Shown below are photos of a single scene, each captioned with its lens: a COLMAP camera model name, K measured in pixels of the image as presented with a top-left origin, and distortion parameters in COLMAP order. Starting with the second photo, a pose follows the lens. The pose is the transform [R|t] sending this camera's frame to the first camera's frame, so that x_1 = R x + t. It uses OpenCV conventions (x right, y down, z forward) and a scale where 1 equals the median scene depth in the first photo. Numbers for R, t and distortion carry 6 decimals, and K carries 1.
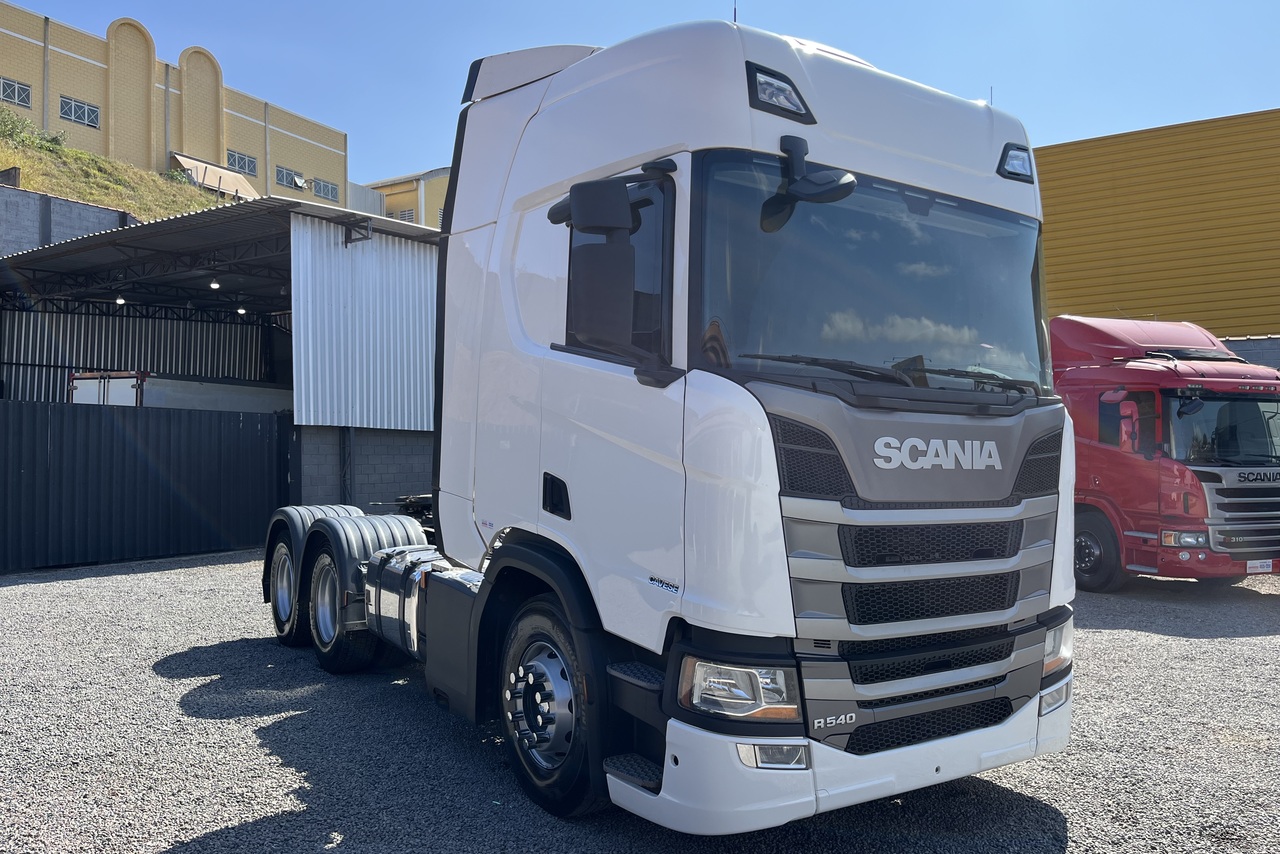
lens RADIAL K [[965.1, 0, 640.0], [0, 965.1, 427.0], [0, 0, 1]] dist [0.006837, -0.002044]
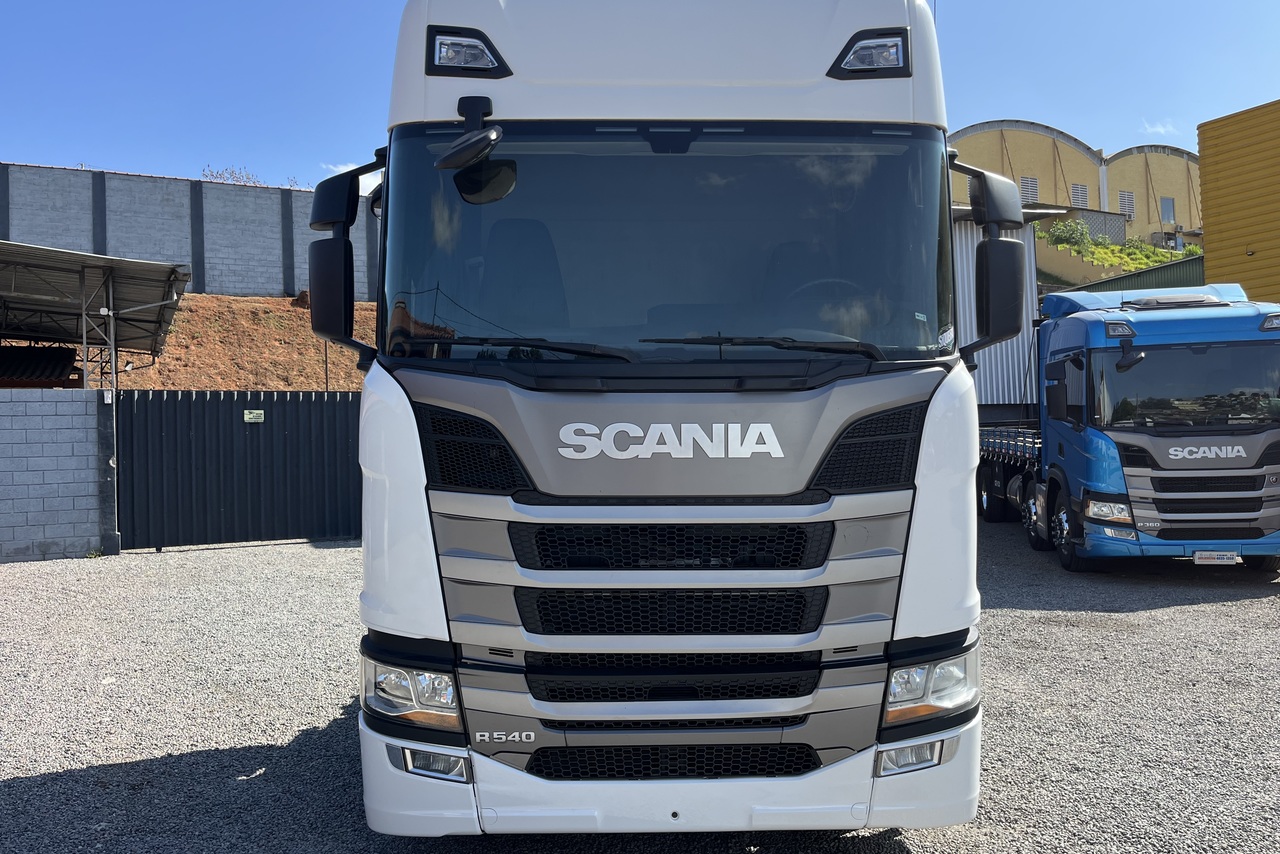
lens RADIAL K [[947.8, 0, 642.0], [0, 947.8, 437.8], [0, 0, 1]] dist [0.000007, 0.004950]
pose [[0.846388, -0.014657, -0.532365, 0.771538], [0.033948, 0.999073, 0.026466, 0.003382], [0.531484, -0.040473, 0.846101, 0.316762]]
